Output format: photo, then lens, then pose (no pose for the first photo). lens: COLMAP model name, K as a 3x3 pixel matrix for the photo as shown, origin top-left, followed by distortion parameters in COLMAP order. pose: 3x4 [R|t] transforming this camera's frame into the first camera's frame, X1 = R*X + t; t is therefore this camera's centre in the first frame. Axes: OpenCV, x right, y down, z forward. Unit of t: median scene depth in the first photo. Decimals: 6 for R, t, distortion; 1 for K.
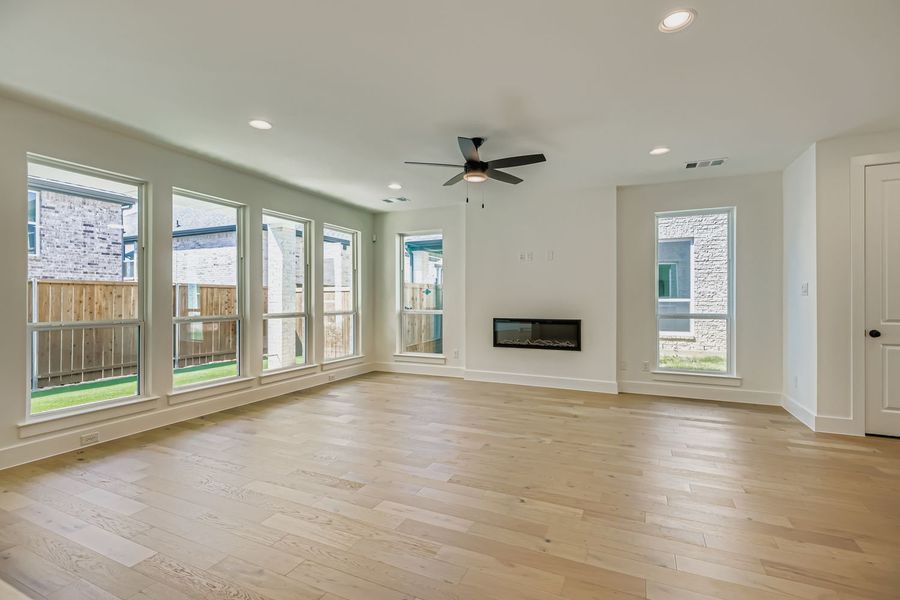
lens RADIAL K [[409.0, 0, 456.5], [0, 409.0, 298.0], [0, 0, 1]] dist [0.000751, -0.001397]
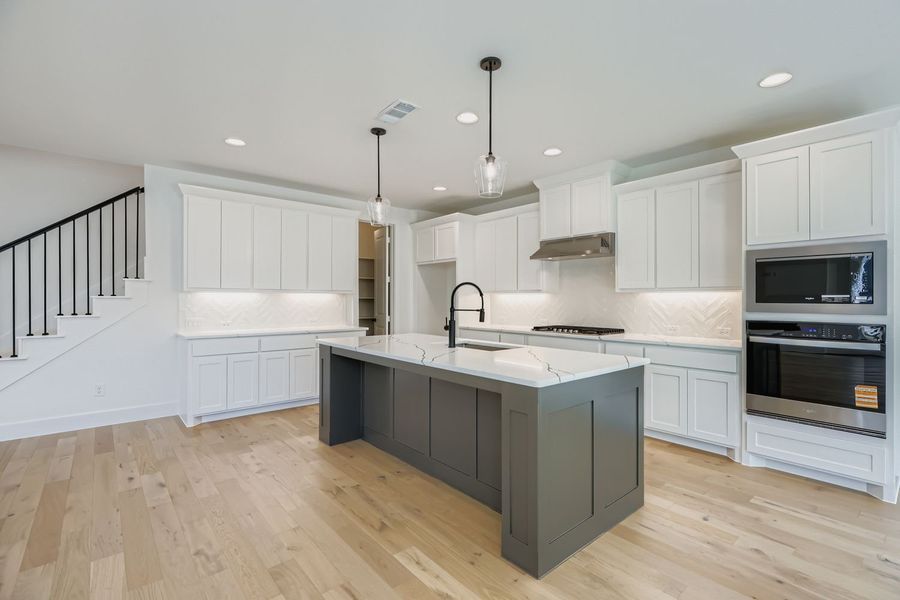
lens RADIAL K [[409.0, 0, 455.3], [0, 409.0, 298.3], [0, 0, 1]] dist [0.000751, -0.001397]
pose [[-0.912575, 0.000890, 0.408908, -0.480670], [-0.002962, 0.999957, -0.008787, -0.004531], [-0.408898, -0.009230, -0.912533, 0.532361]]
